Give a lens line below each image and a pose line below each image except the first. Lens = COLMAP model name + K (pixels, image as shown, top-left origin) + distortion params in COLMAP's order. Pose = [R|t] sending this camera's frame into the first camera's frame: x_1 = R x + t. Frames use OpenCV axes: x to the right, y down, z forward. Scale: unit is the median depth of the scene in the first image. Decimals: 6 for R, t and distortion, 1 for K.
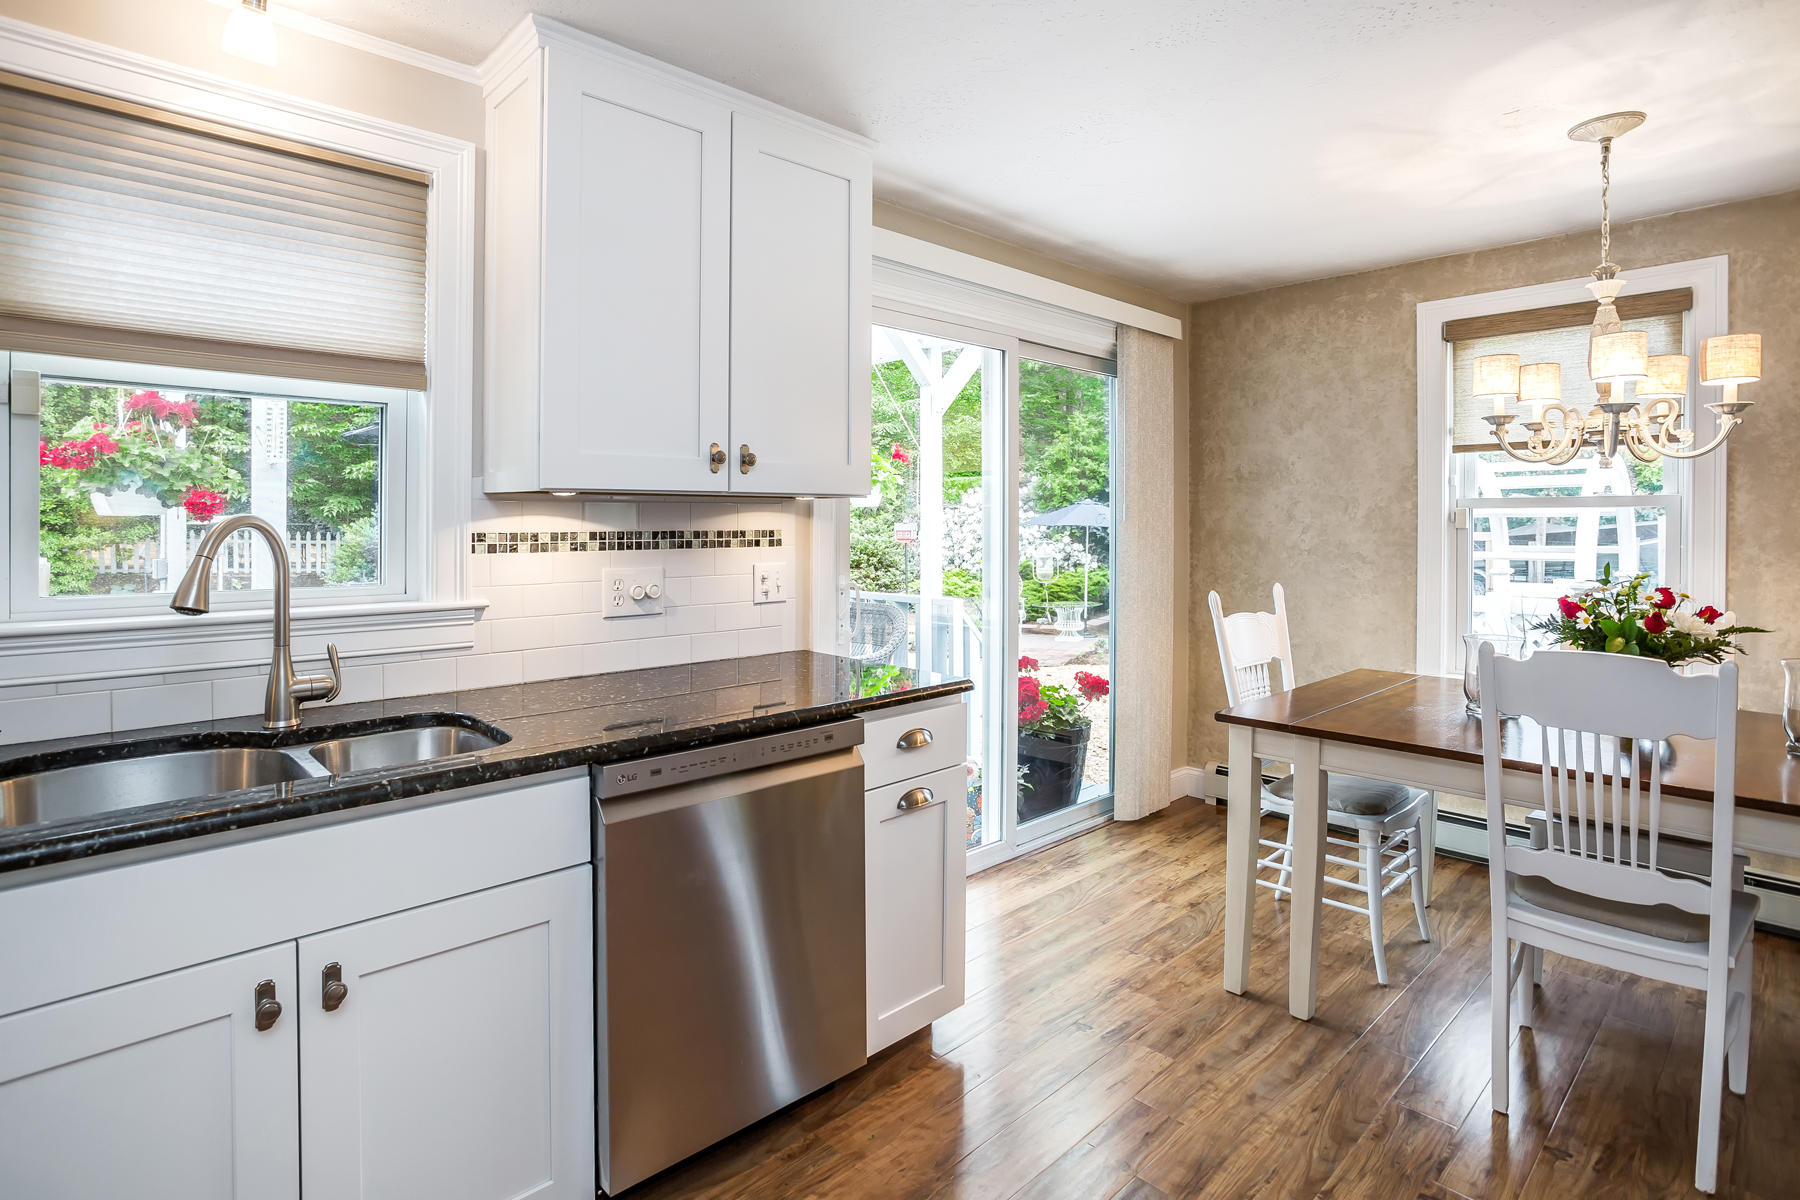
lens RADIAL K [[900.7, 0, 902.8], [0, 900.7, 523.5], [0, 0, 1]] dist [-0.029241, 0.000803]
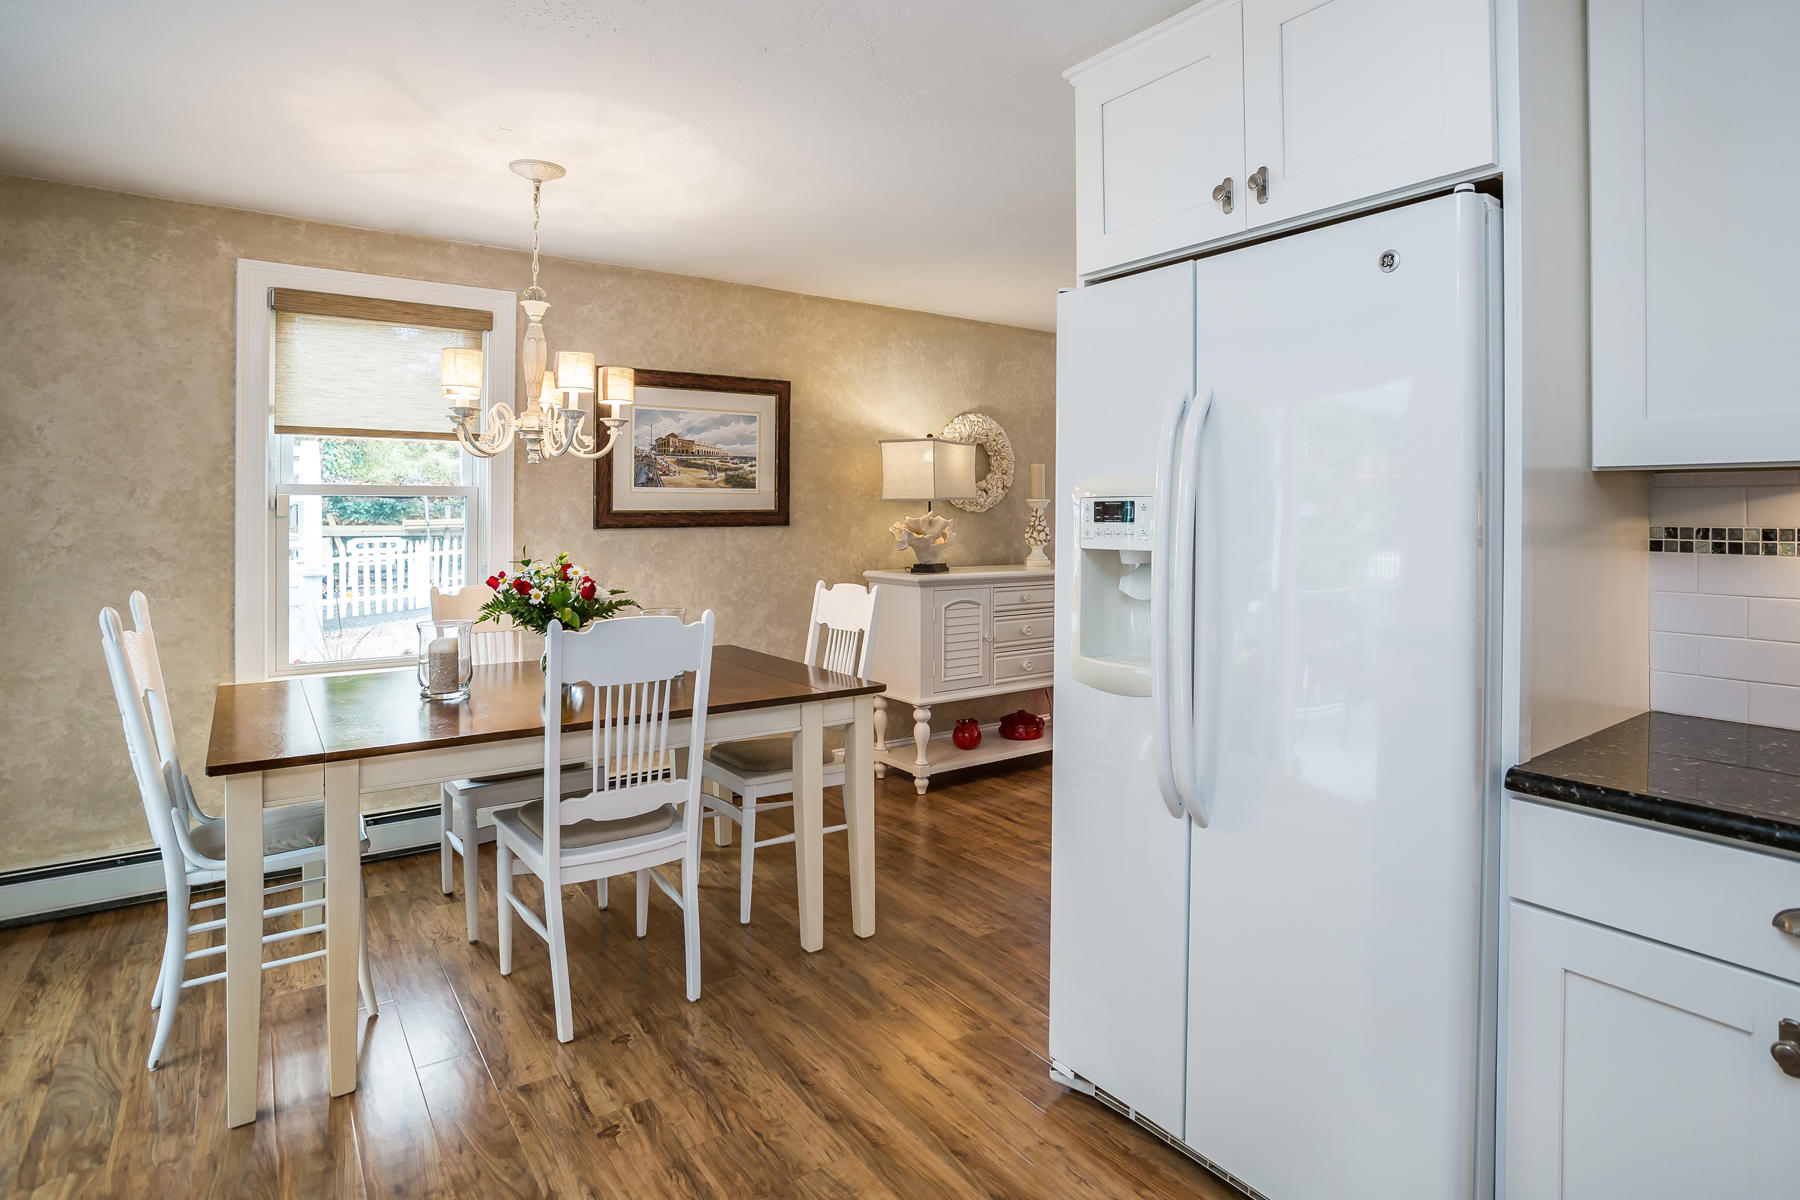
lens RADIAL K [[944.0, 0, 906.5], [0, 944.0, 515.5], [0, 0, 1]] dist [-0.019459, 0.002313]
pose [[0.132271, -0.006772, 0.991190, -0.235898], [-0.000067, 0.999977, 0.006841, -0.001983], [-0.991214, -0.000971, 0.132267, 0.226402]]
